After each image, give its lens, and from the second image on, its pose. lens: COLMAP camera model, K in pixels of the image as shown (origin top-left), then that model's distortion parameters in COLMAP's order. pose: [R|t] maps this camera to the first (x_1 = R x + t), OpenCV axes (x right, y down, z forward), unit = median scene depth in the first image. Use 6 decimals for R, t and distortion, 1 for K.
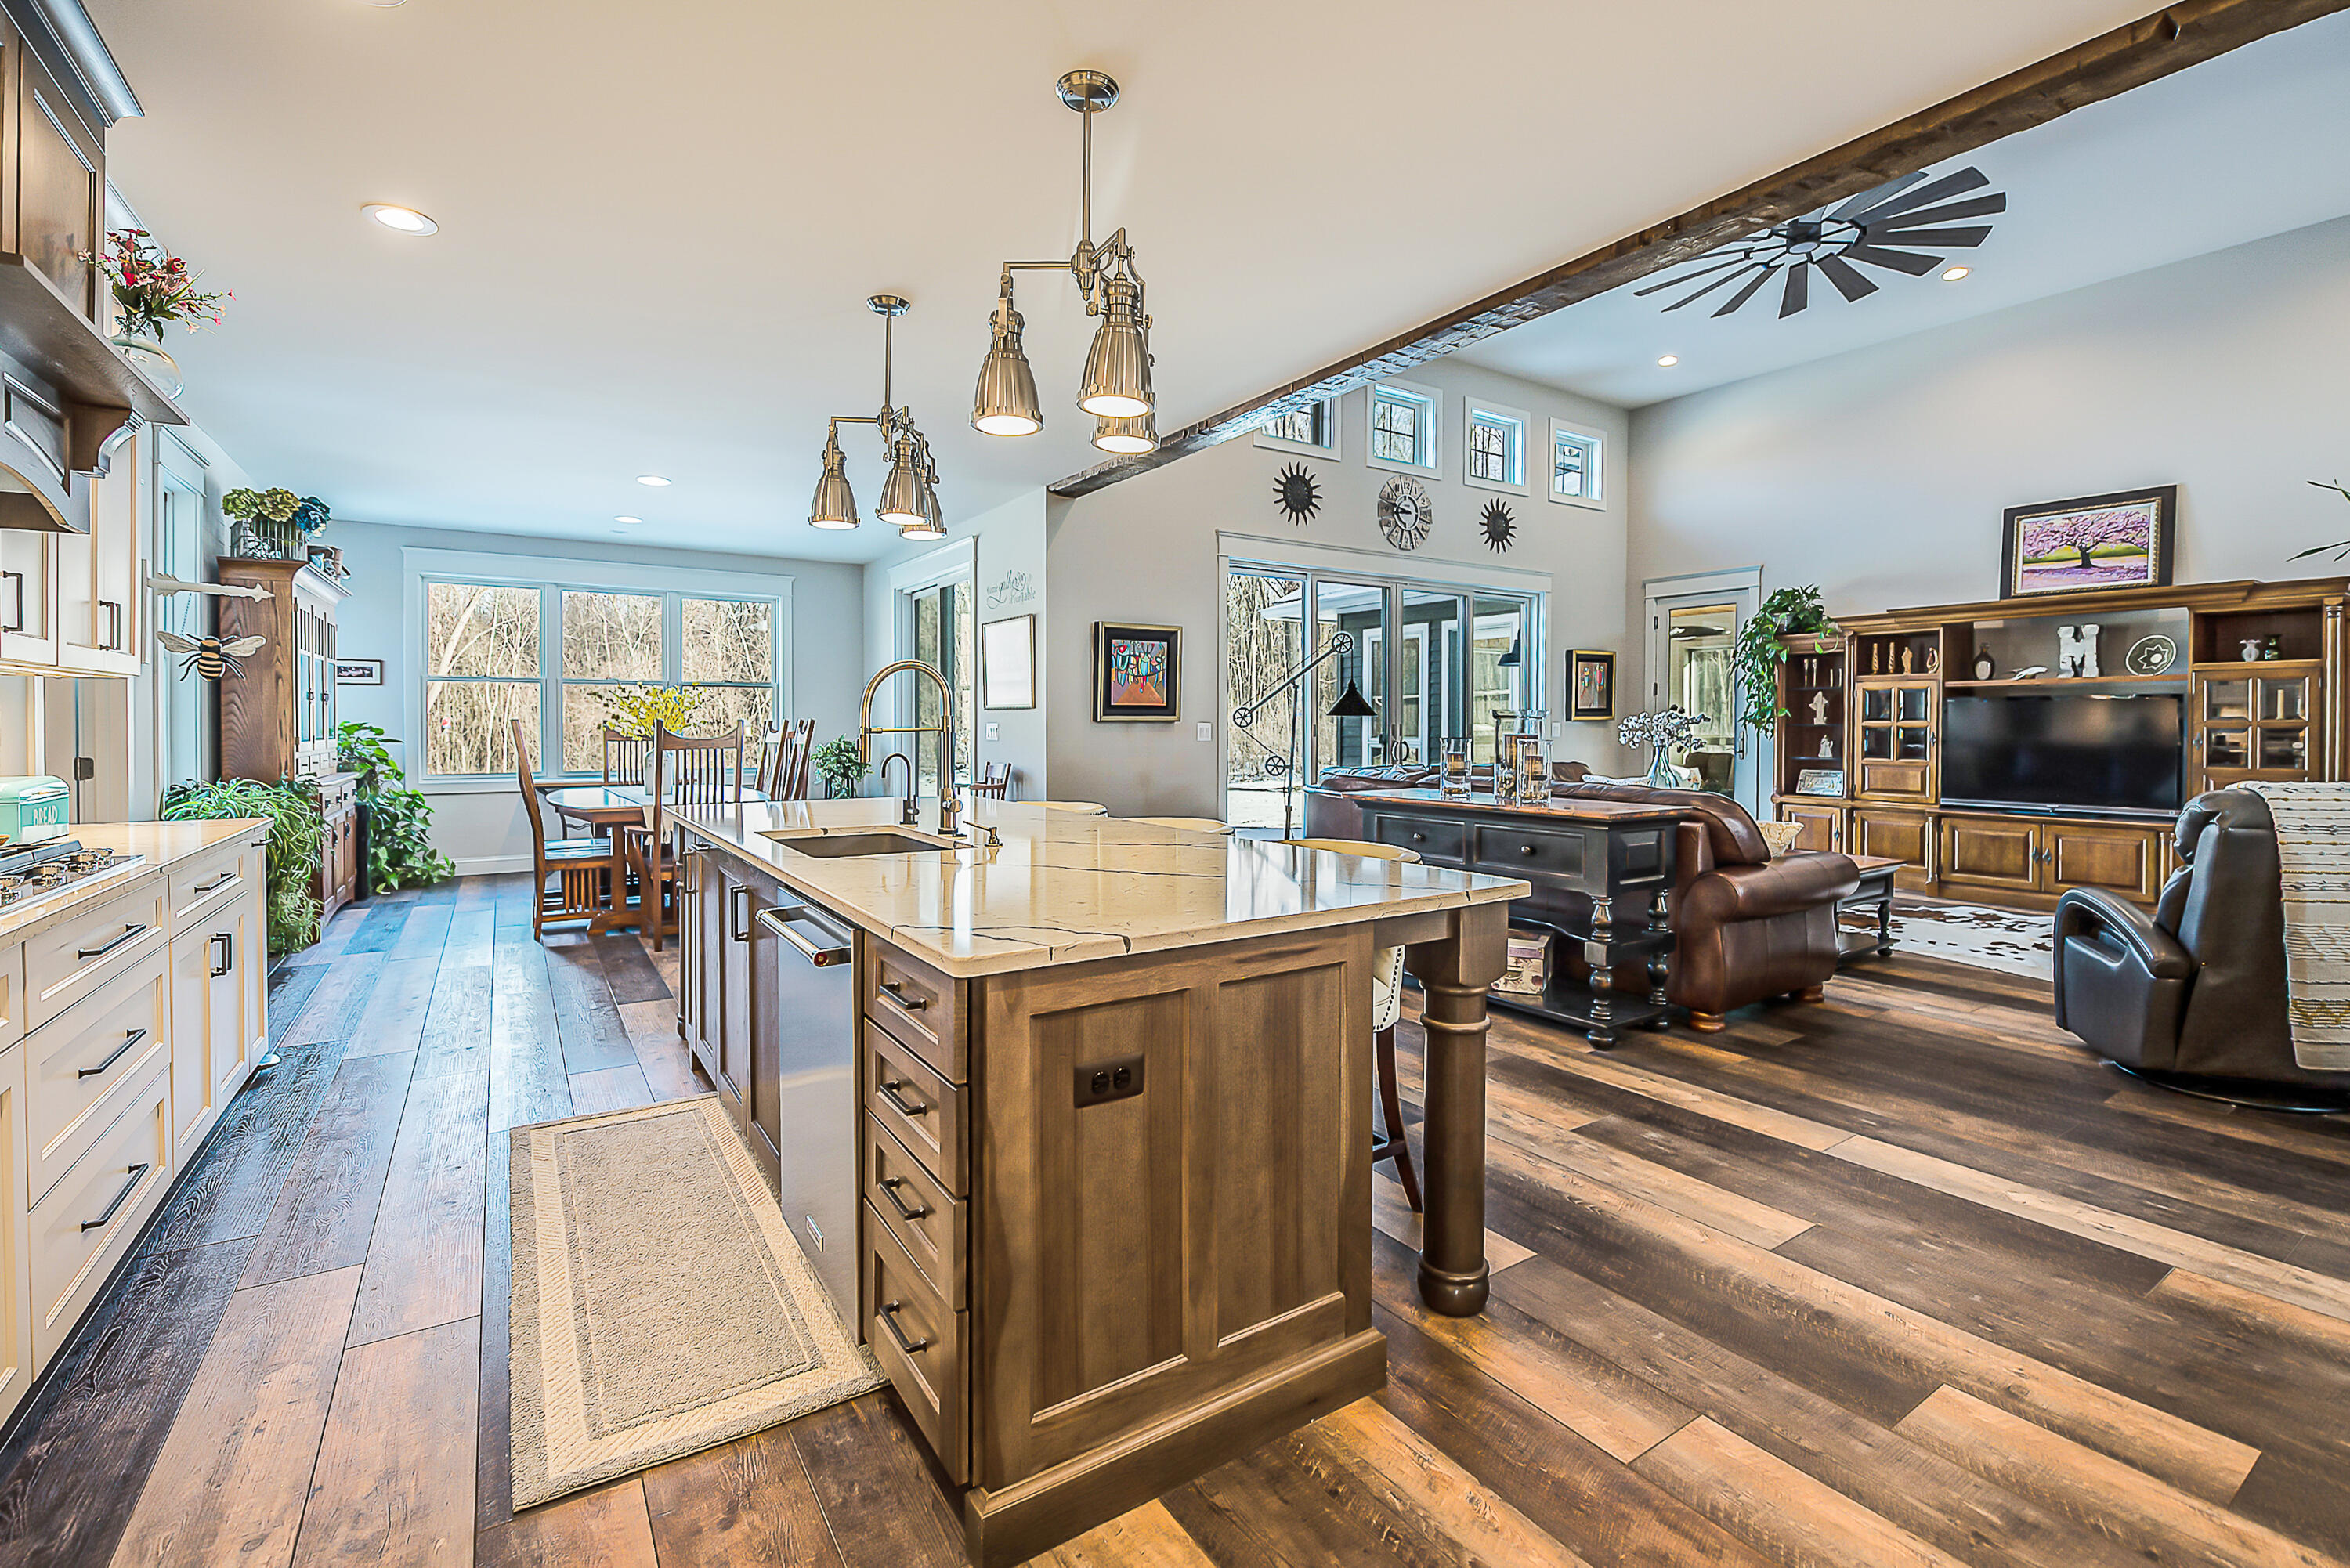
lens RADIAL K [[968.9, 0, 1173.5], [0, 968.9, 731.0], [0, 0, 1]] dist [-0.002669, -0.000421]
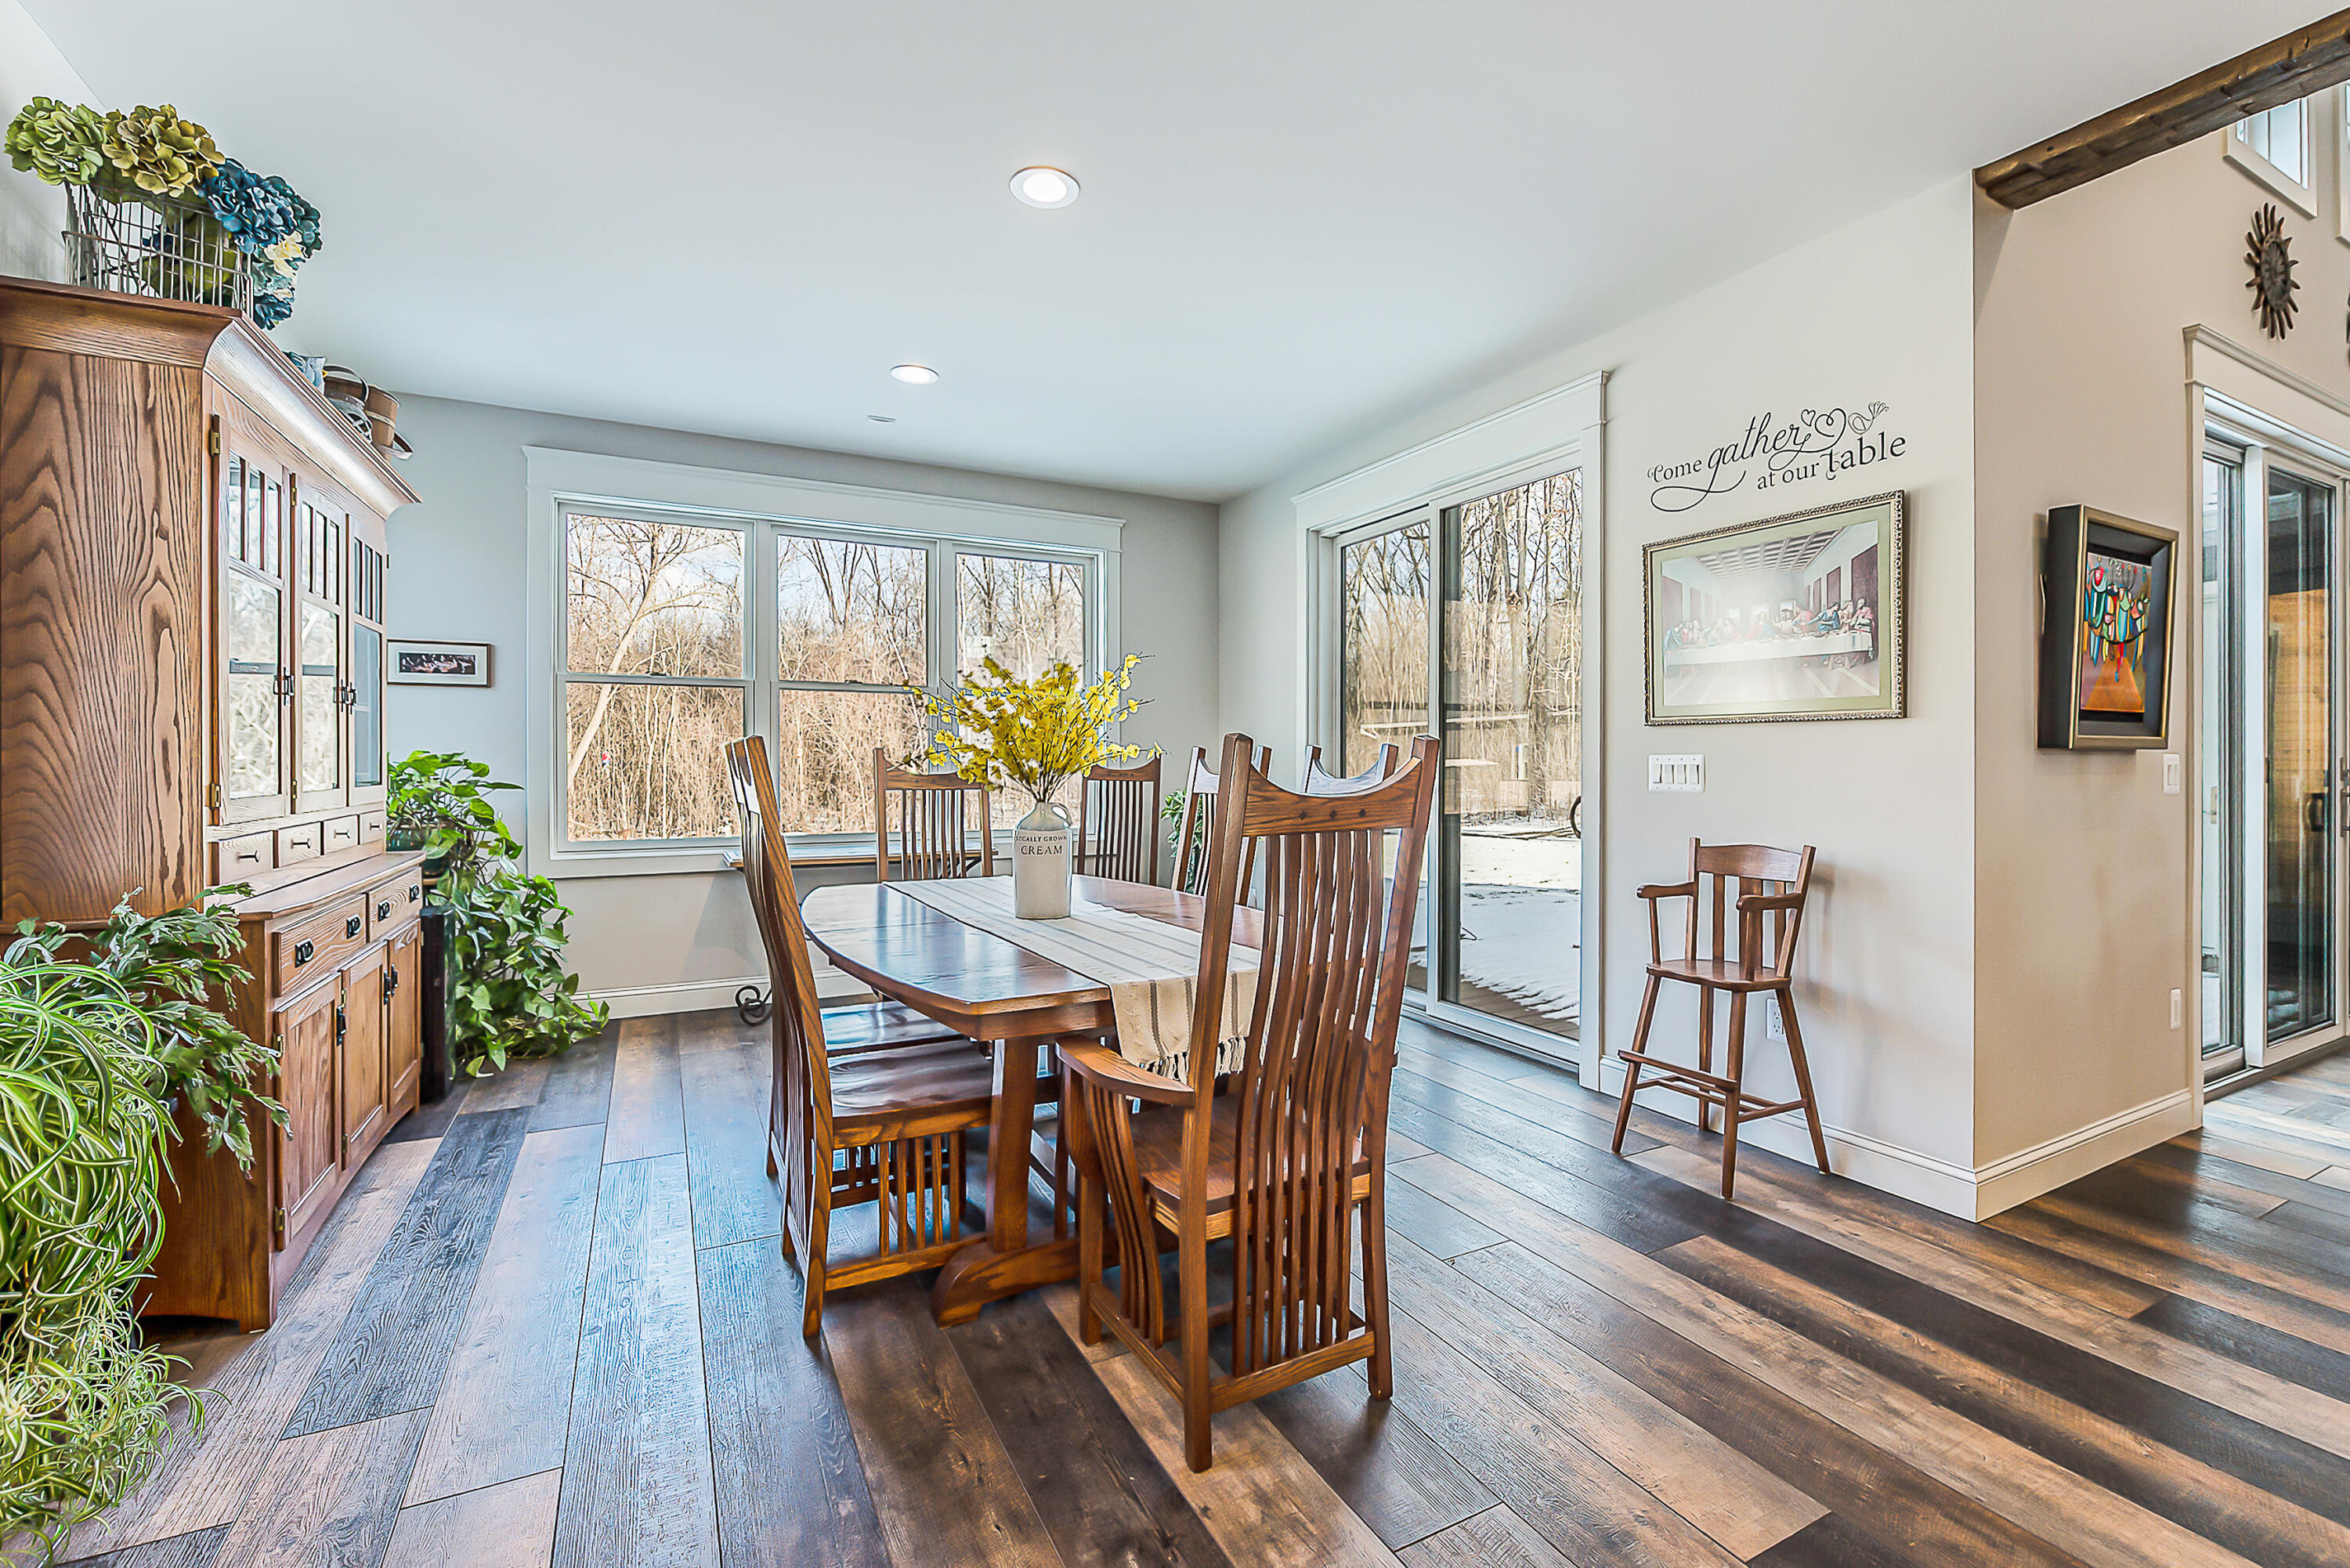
lens RADIAL K [[1031.3, 0, 1221.6], [0, 1031.3, 763.2], [0, 0, 1]] dist [-0.001601, -0.000265]
pose [[0.994652, 0.001154, -0.103276, -0.343983], [-0.001659, 0.999987, -0.004812, -0.000813], [0.103269, 0.004958, 0.994641, 0.464085]]
